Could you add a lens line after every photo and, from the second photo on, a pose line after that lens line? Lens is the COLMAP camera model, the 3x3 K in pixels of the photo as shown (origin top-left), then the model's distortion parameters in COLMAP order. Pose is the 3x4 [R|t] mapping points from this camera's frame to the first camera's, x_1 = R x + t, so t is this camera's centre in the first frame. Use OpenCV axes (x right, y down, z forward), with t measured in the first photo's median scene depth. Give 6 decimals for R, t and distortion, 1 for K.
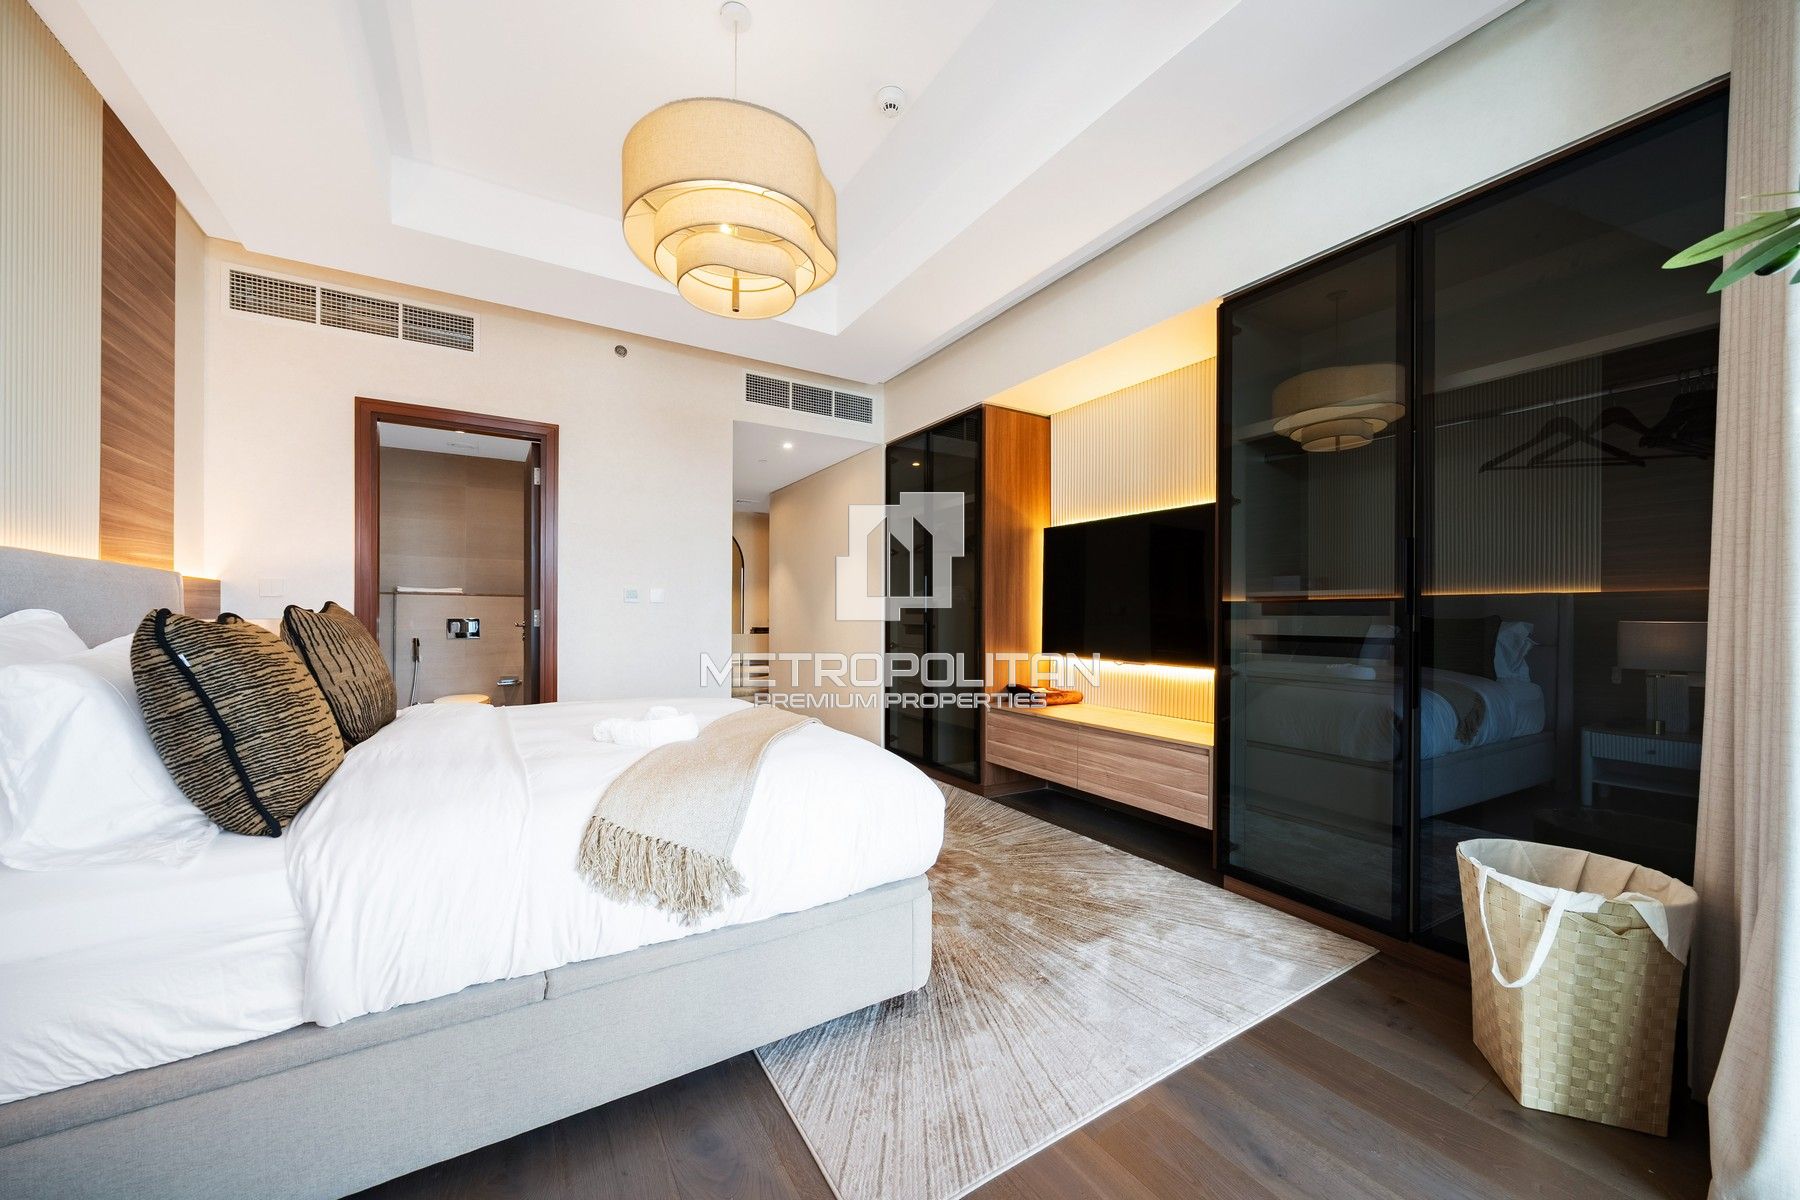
lens RADIAL K [[656.5, 0, 903.1], [0, 656.5, 614.5], [0, 0, 1]] dist [-0.001148, -0.000136]
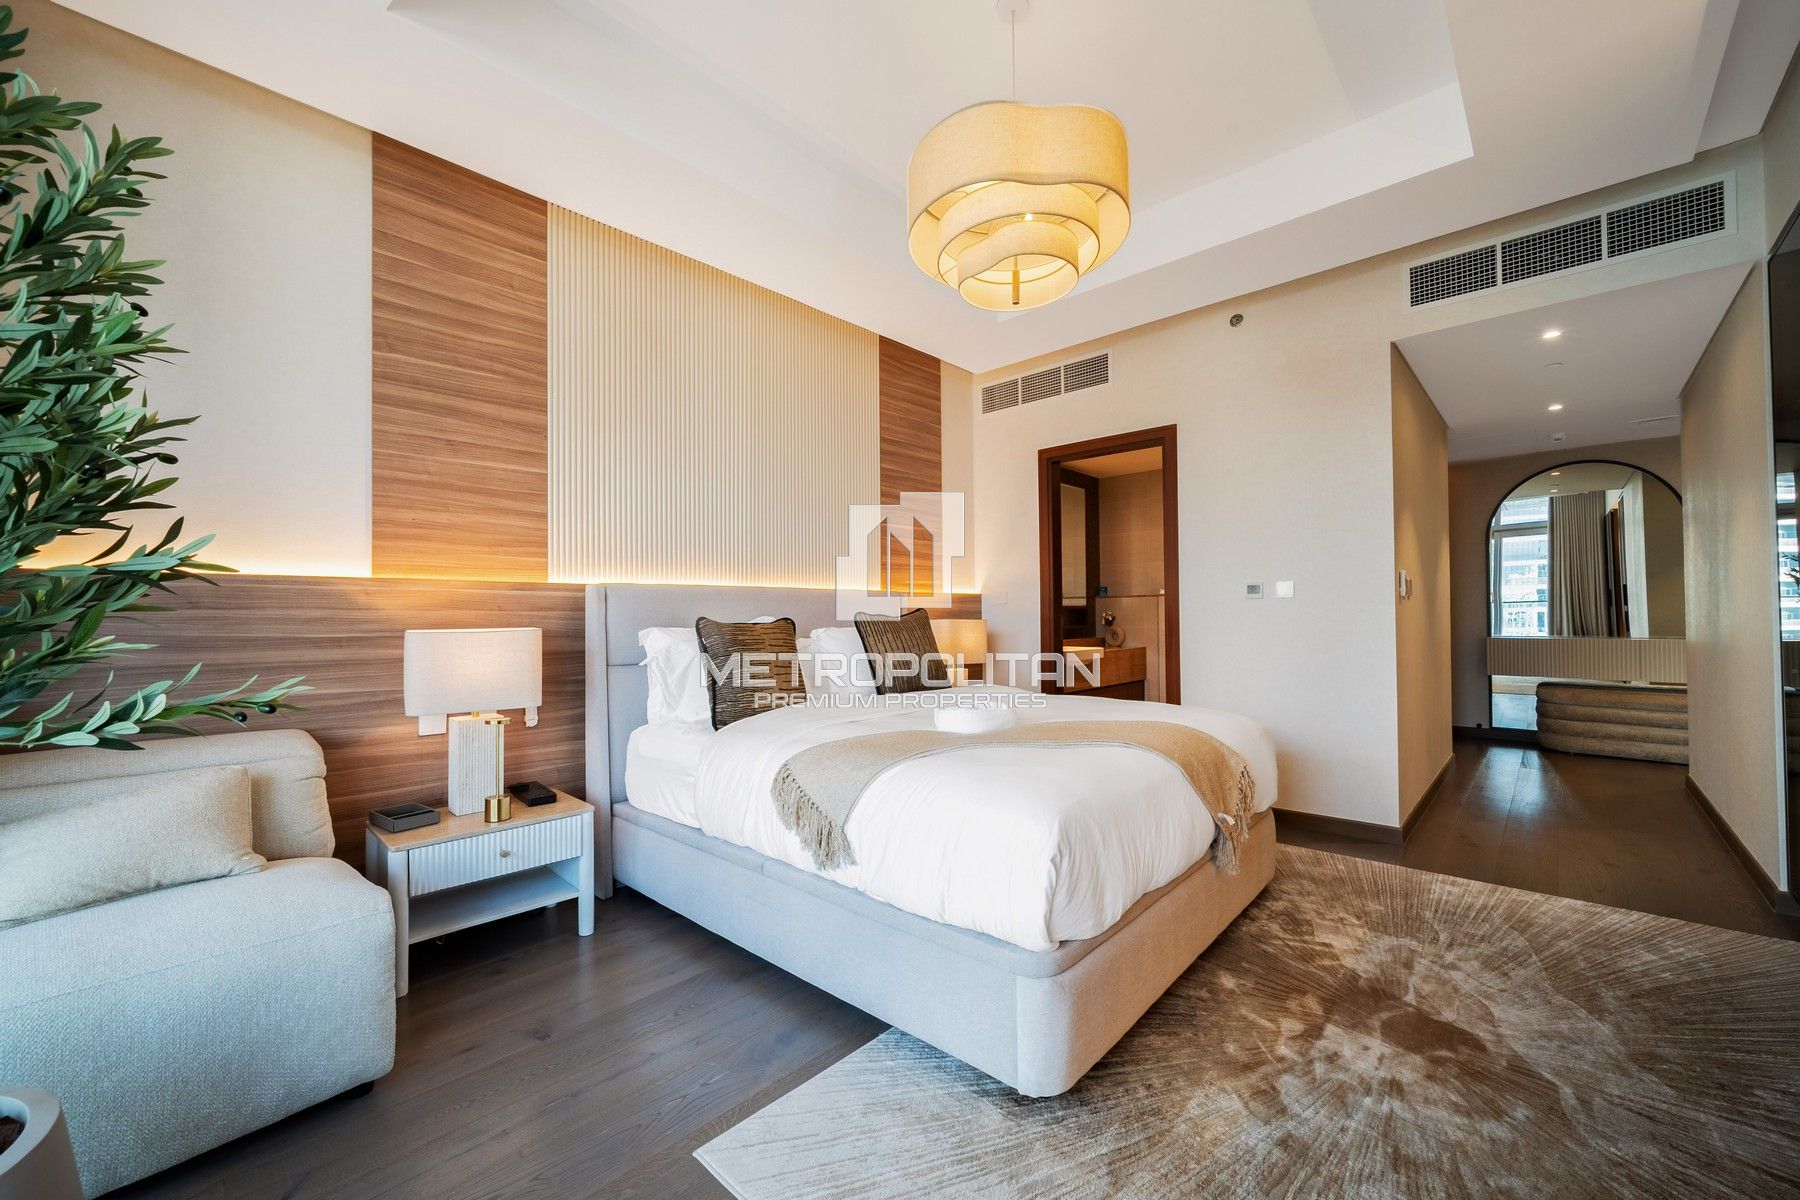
lens RADIAL K [[707.0, 0, 902.5], [0, 707.0, 602.7], [0, 0, 1]] dist [-0.003026, -0.000467]
pose [[0.259238, -0.020785, -0.965590, 0.499670], [0.016255, 0.999721, -0.017156, -0.005168], [0.965677, -0.011249, 0.259503, 0.394855]]
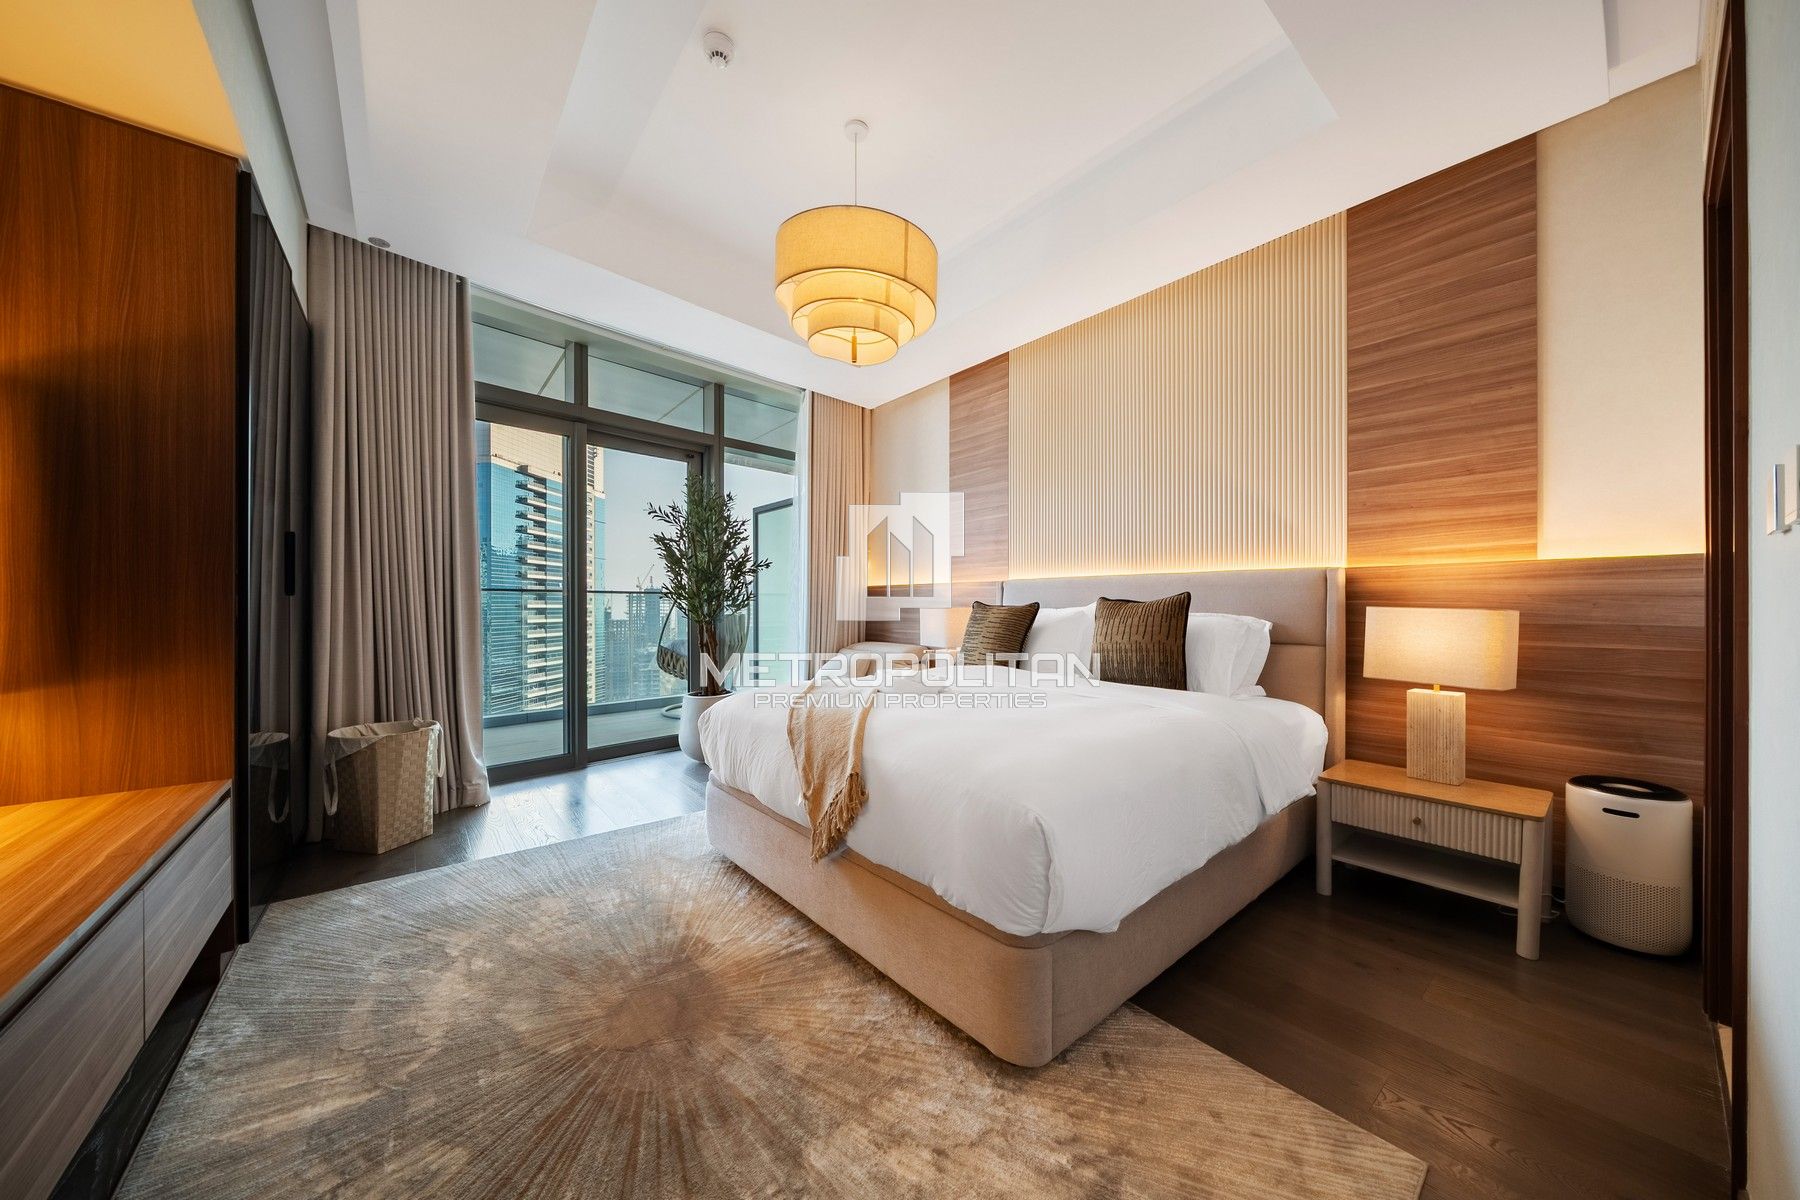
lens RADIAL K [[618.2, 0, 903.4], [0, 618.2, 604.7], [0, 0, 1]] dist [-0.004094, 0.000015]
pose [[-0.990218, 0.017560, -0.138418, -0.093944], [0.017961, 0.999837, -0.001654, -0.000235], [0.138366, -0.004124, -0.990373, 1.530708]]
